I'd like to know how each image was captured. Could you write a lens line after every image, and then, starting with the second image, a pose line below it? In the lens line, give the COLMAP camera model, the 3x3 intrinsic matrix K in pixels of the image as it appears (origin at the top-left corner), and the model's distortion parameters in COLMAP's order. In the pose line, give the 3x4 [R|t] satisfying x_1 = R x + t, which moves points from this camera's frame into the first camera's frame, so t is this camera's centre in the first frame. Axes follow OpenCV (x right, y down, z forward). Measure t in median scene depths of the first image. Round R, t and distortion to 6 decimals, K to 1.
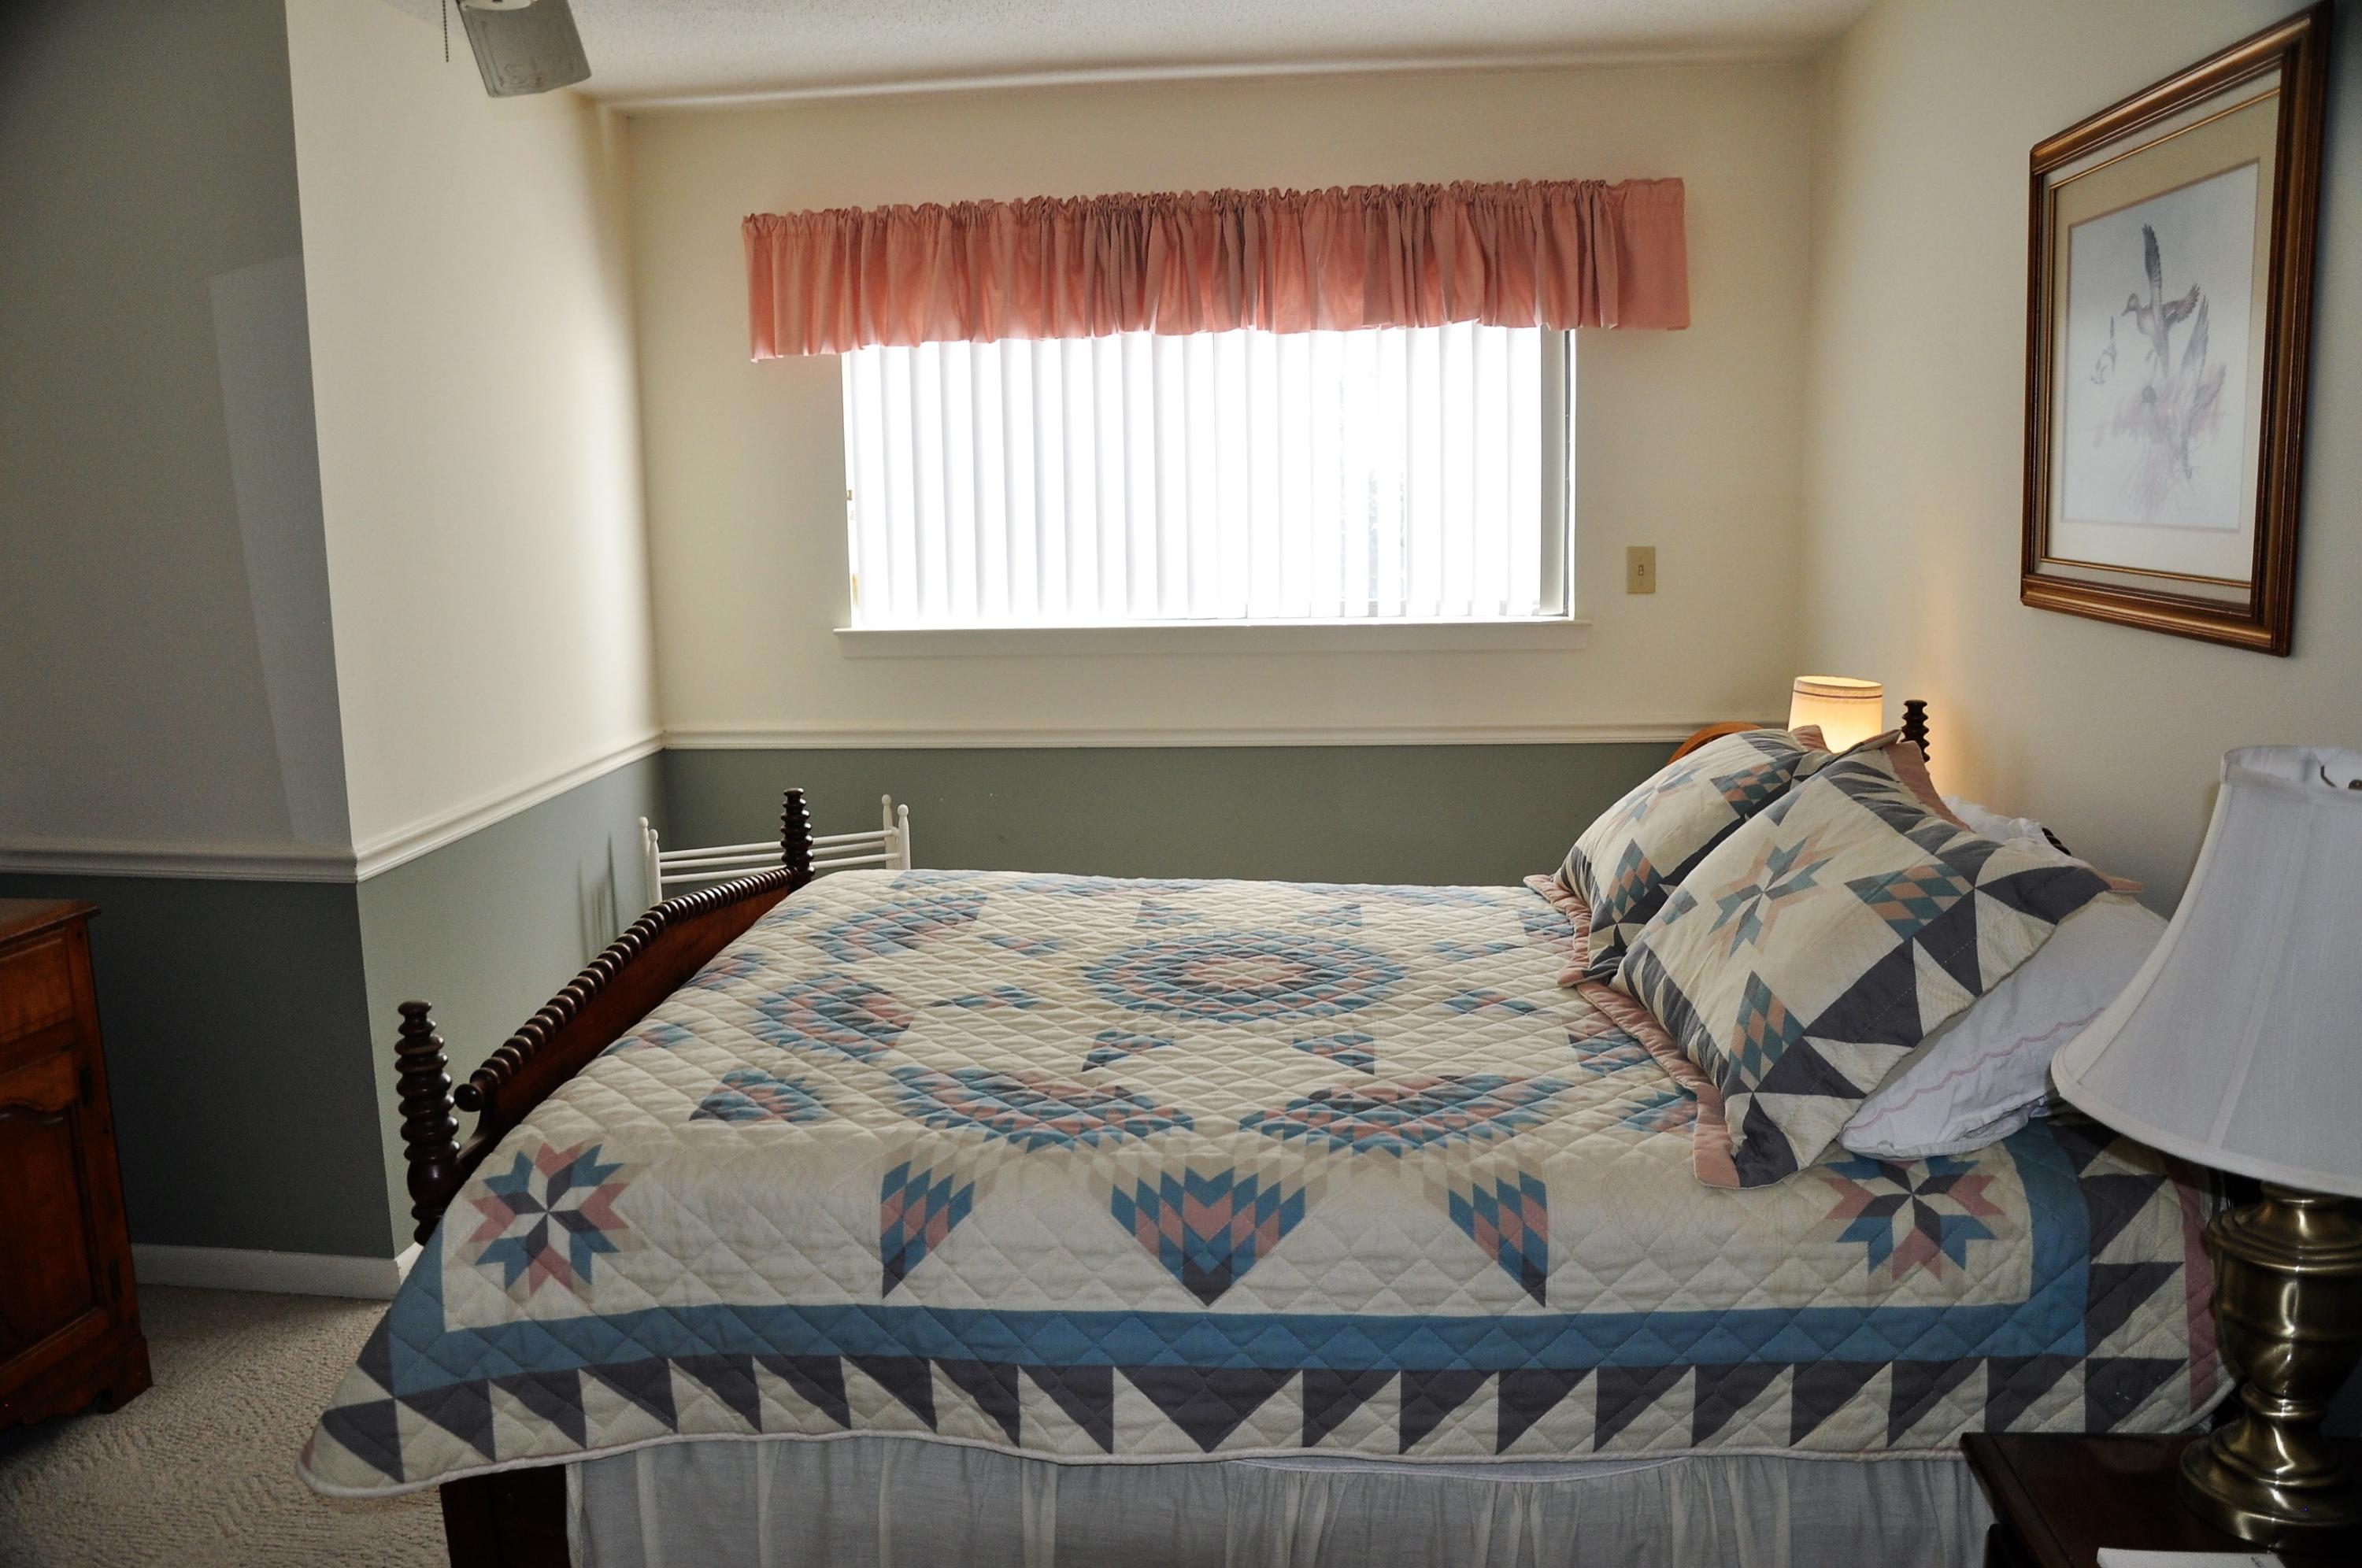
lens RADIAL K [[1861.7, 0, 1179.1], [0, 1861.7, 794.6], [0, 0, 1]] dist [-0.154968, 0.134880]
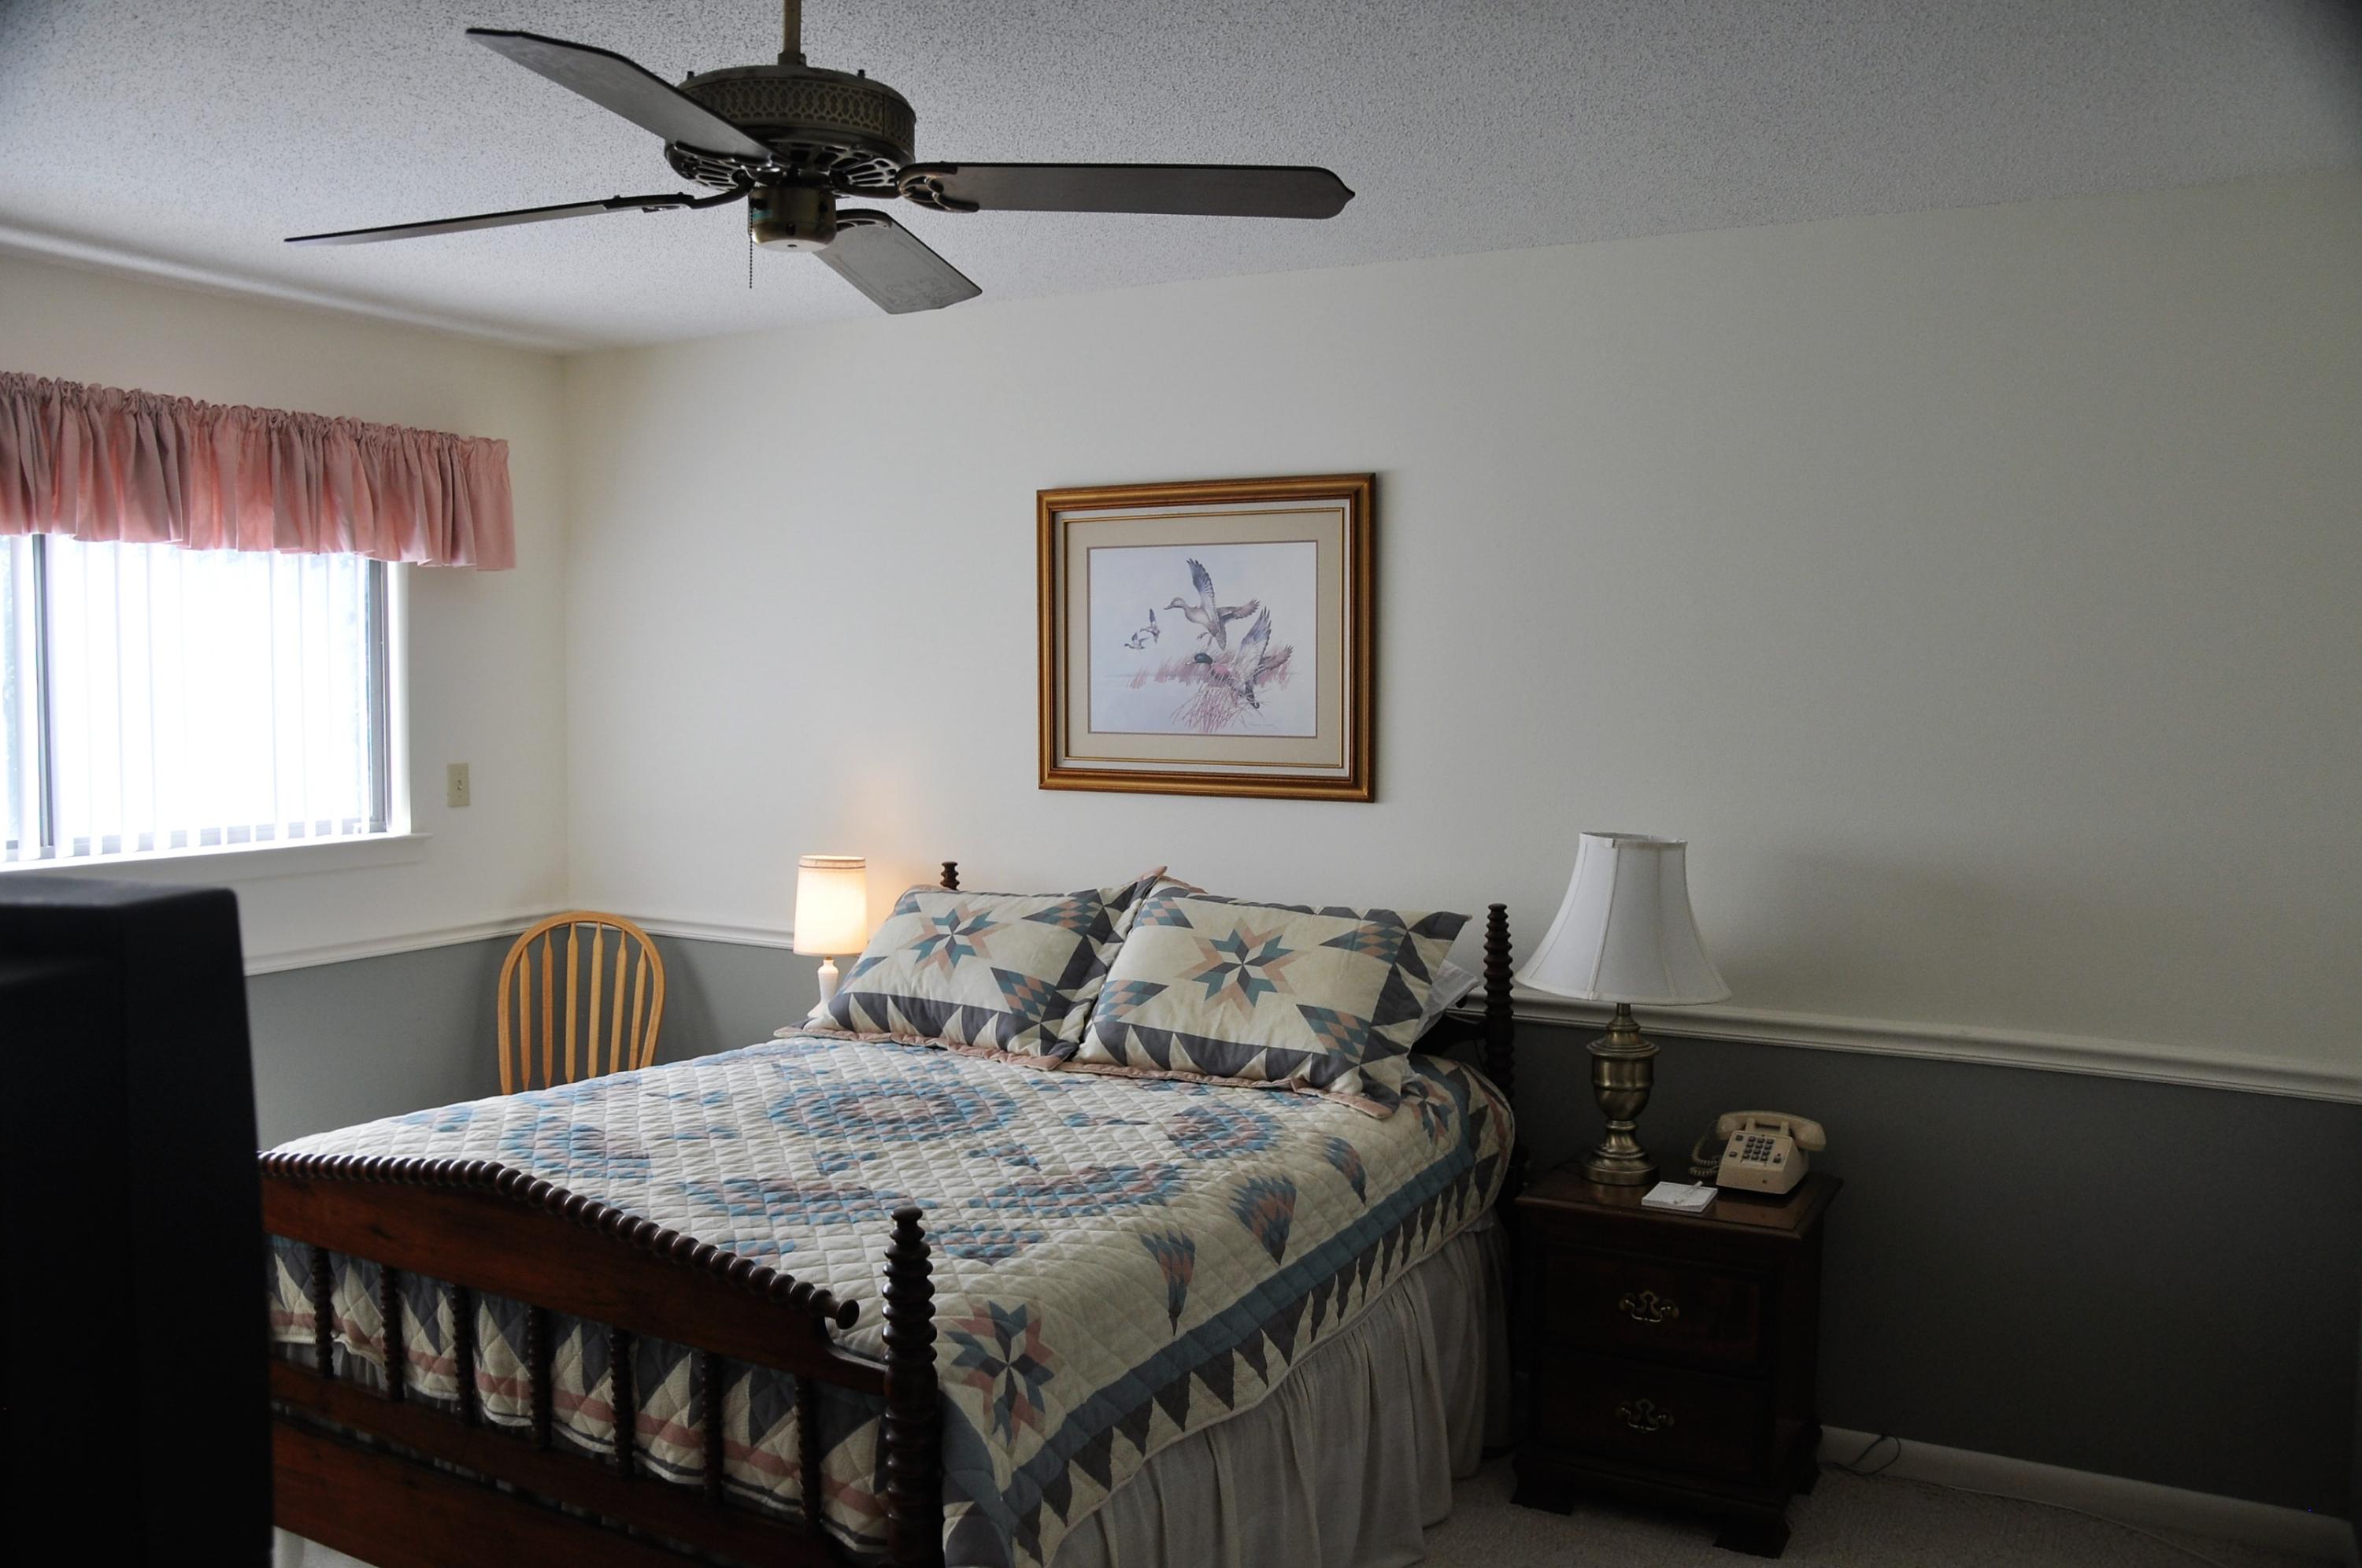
lens RADIAL K [[1861.7, 0, 1179.1], [0, 1861.7, 794.6], [0, 0, 1]] dist [-0.154968, 0.134880]
pose [[0.387271, -0.034421, 0.921323, -1.154884], [0.140958, 0.989765, -0.022272, -0.063696], [-0.911127, 0.138493, 0.388159, 0.377979]]
